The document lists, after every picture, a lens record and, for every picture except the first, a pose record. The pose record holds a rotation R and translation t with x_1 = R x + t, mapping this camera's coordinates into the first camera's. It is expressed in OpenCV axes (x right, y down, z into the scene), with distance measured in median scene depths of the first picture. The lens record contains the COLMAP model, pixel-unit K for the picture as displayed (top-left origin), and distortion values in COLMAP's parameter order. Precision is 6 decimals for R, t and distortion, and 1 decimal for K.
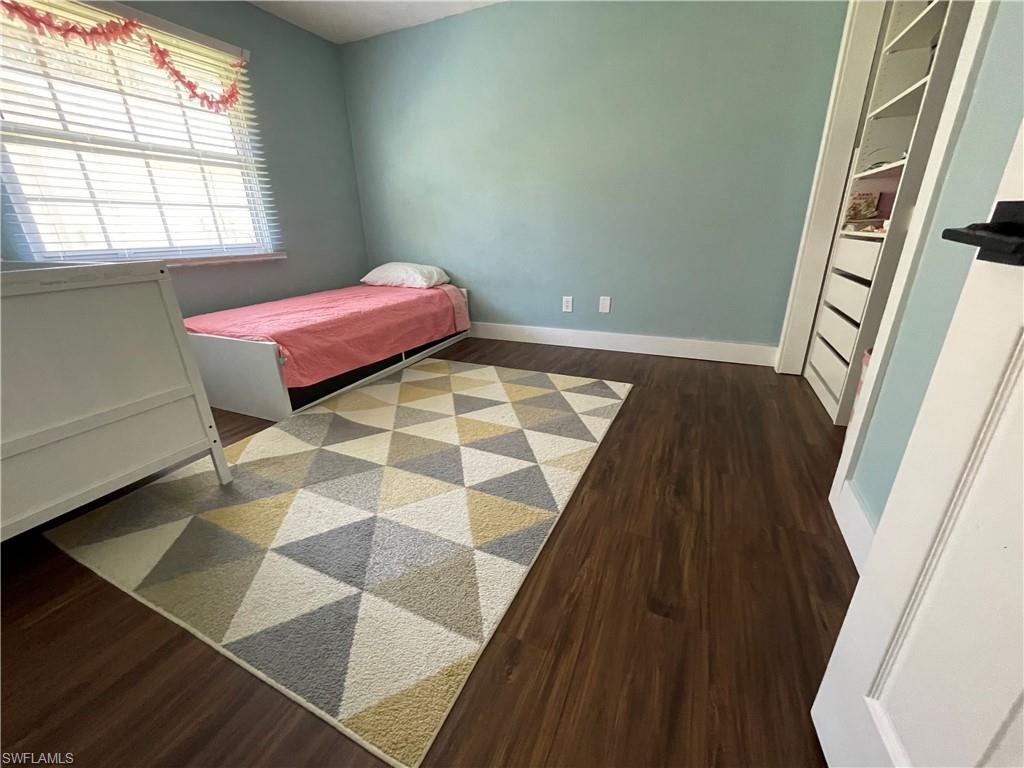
lens RADIAL K [[413.7, 0, 512.0], [0, 413.7, 382.6], [0, 0, 1]] dist [-0.005737, 0.000534]
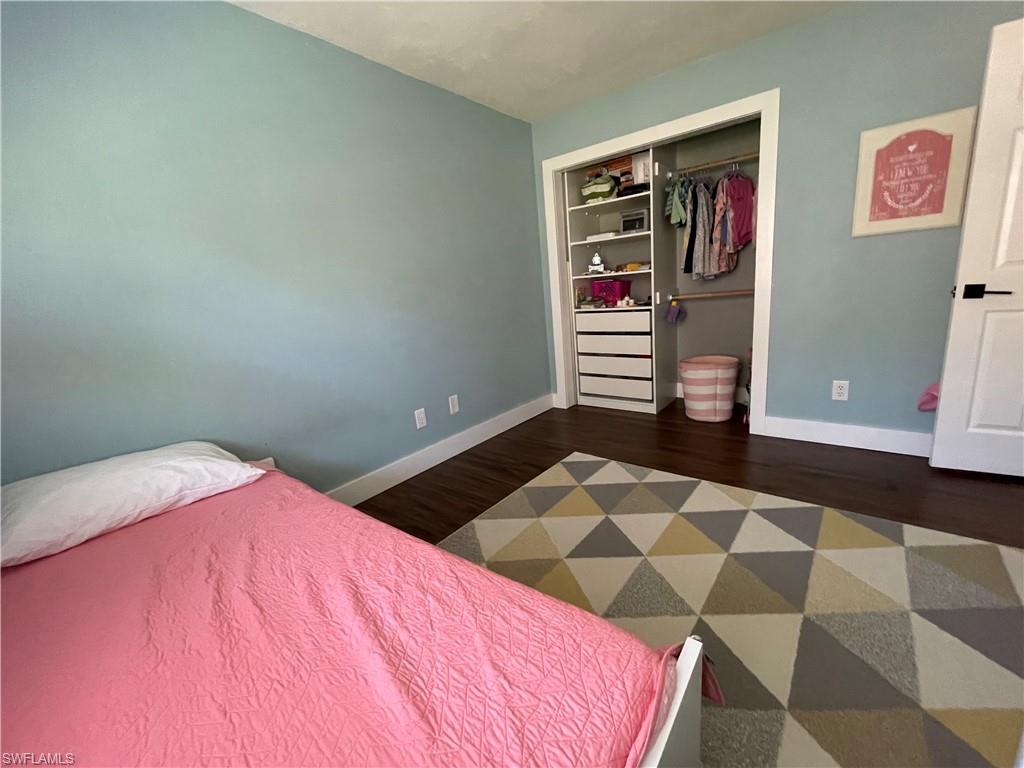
lens RADIAL K [[413.7, 0, 514.7], [0, 413.7, 383.7], [0, 0, 1]] dist [-0.005737, 0.000534]
pose [[0.248159, -0.213389, 0.944924, -0.846727], [0.414330, 0.905094, 0.095581, -0.378400], [-0.875641, 0.367791, 0.313021, 0.856351]]
